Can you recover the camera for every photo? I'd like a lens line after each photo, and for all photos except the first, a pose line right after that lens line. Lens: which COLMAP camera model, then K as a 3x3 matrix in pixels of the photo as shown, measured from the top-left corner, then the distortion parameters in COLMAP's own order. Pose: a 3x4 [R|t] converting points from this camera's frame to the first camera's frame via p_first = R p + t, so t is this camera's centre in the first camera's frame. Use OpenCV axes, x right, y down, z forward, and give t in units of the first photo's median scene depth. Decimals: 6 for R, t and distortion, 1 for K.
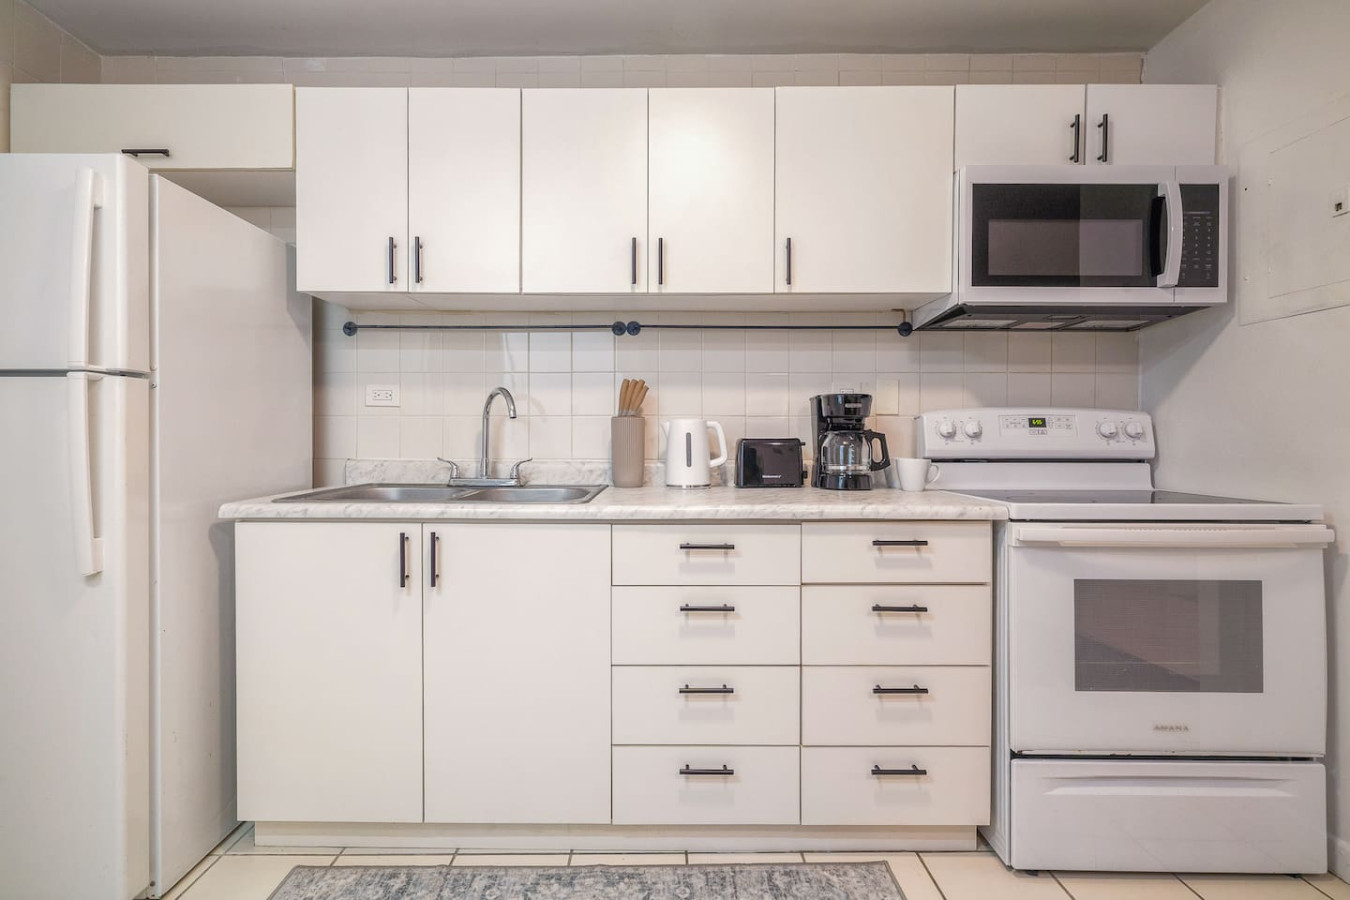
lens RADIAL K [[636.9, 0, 673.7], [0, 636.9, 438.0], [0, 0, 1]] dist [-0.001828, -0.000012]
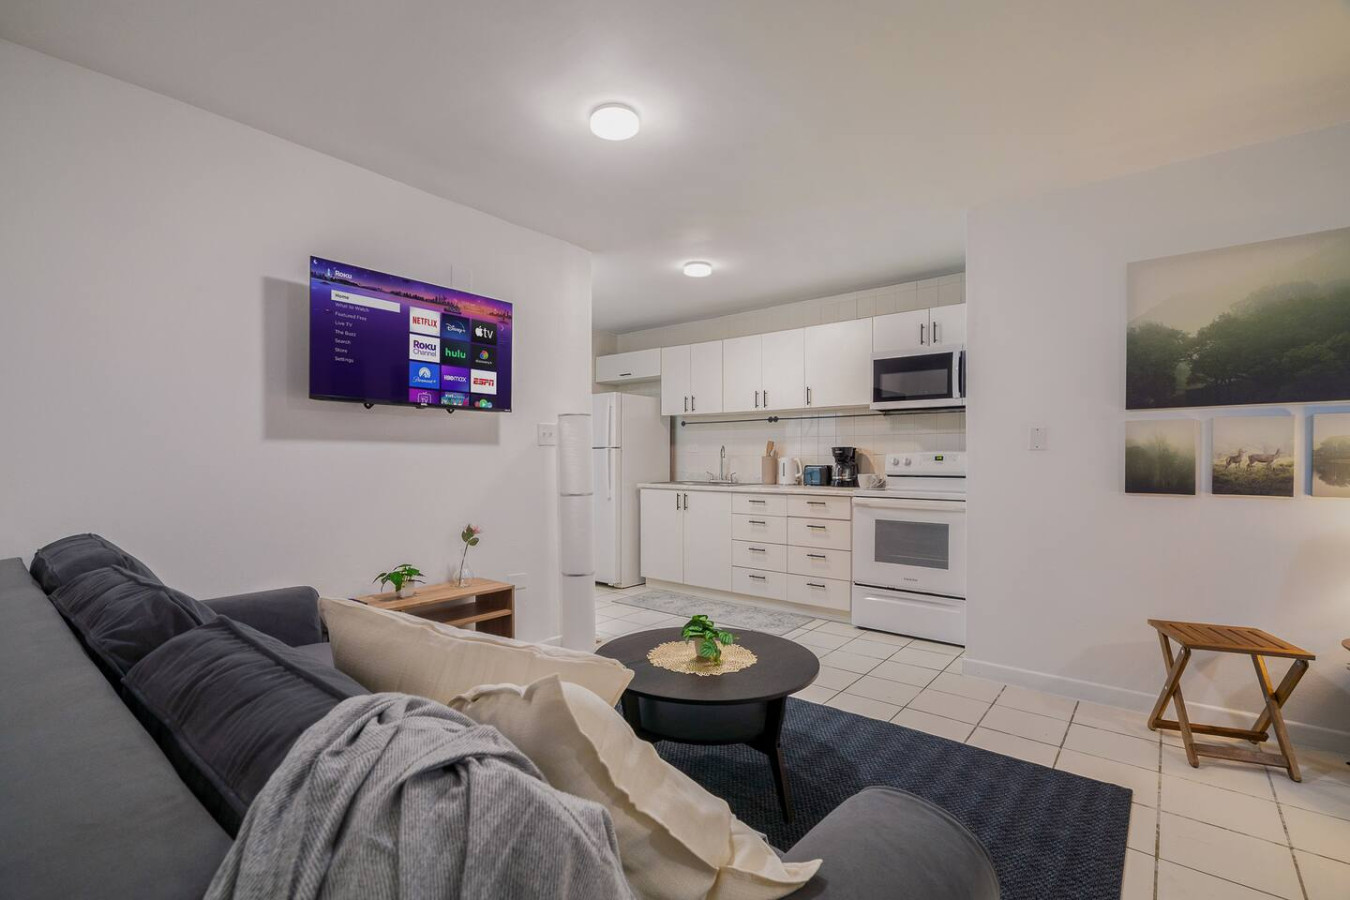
lens RADIAL K [[616.6, 0, 669.6], [0, 616.6, 461.0], [0, 0, 1]] dist [-0.002109, 0.000346]
pose [[0.770185, 0.001005, -0.637820, 1.352818], [-0.004157, 0.999985, -0.003445, -0.005664], [0.637807, 0.005304, 0.770178, -1.275612]]
